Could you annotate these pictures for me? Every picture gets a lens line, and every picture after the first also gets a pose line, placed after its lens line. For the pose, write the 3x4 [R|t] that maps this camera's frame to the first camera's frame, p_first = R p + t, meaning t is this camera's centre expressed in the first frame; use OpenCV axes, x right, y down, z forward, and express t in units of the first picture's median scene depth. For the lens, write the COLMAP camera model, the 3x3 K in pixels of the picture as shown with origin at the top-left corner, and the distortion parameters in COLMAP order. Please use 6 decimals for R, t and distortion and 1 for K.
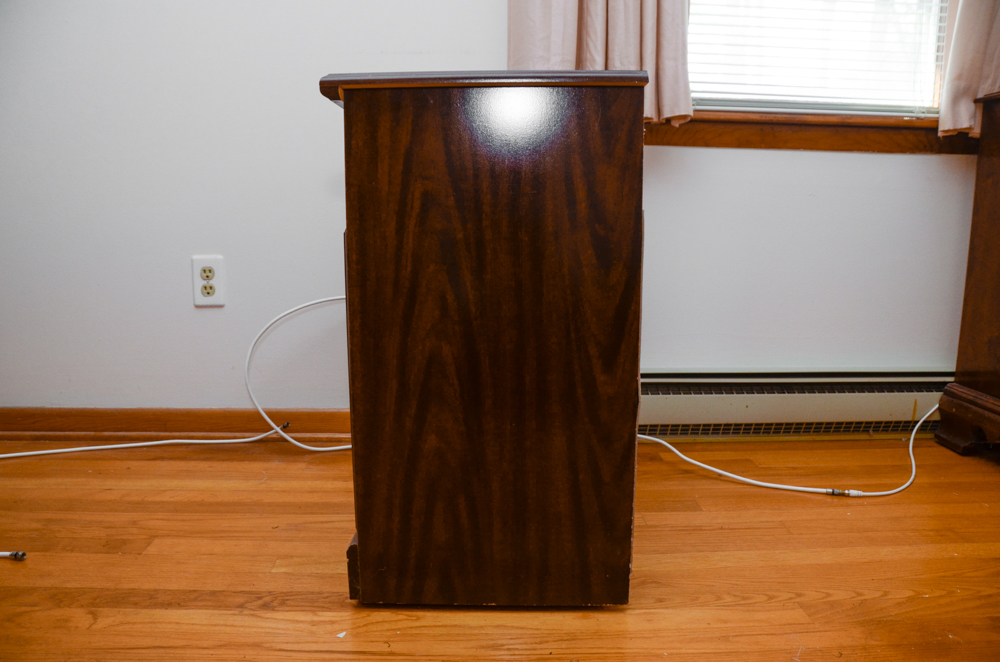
lens RADIAL K [[743.3, 0, 488.7], [0, 743.3, 346.2], [0, 0, 1]] dist [-0.151952, 0.093990]
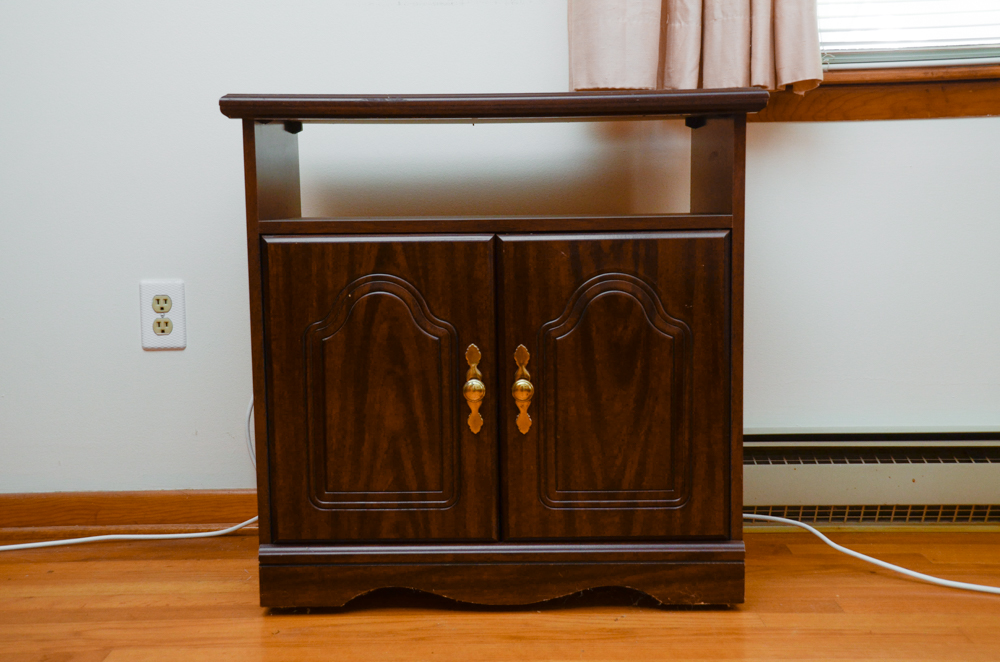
lens RADIAL K [[1213.0, 0, 492.3], [0, 1213.0, 352.5], [0, 0, 1]] dist [0.121500, 0.000000]
pose [[0.999453, -0.012162, -0.030740, -0.018444], [0.010068, 0.997677, -0.067373, 0.038304], [0.031488, 0.067027, 0.997254, -0.235759]]
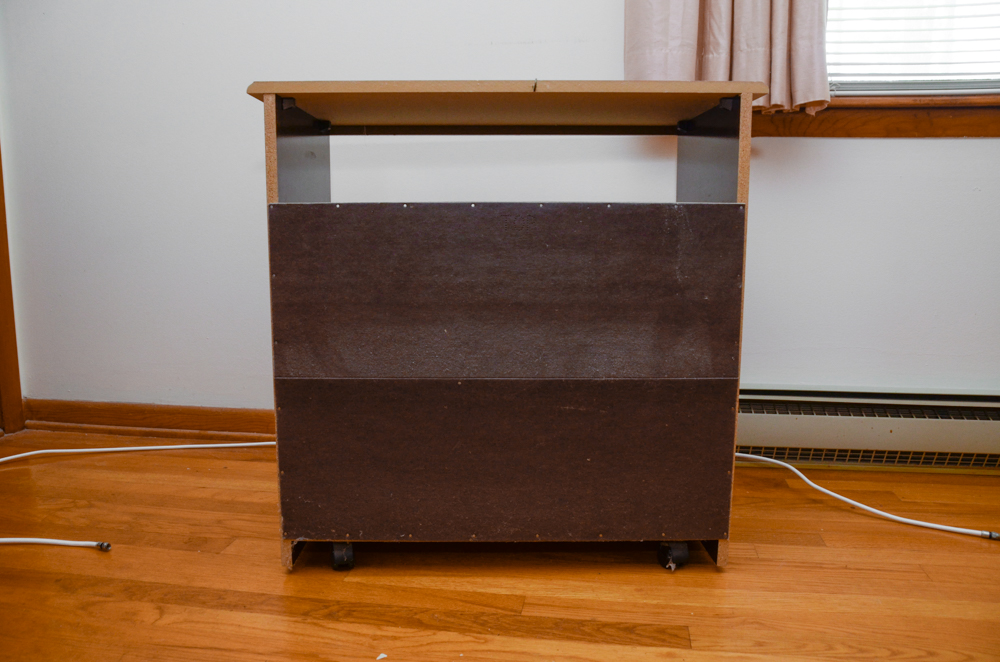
lens RADIAL K [[773.4, 0, 499.9], [0, 773.4, 348.5], [0, 0, 1]] dist [-0.123529, 0.075010]
pose [[0.983839, 0.024733, -0.177338, 0.053549], [-0.027707, 0.999514, -0.014317, 0.009706], [0.176897, 0.019000, 0.984046, 0.028695]]
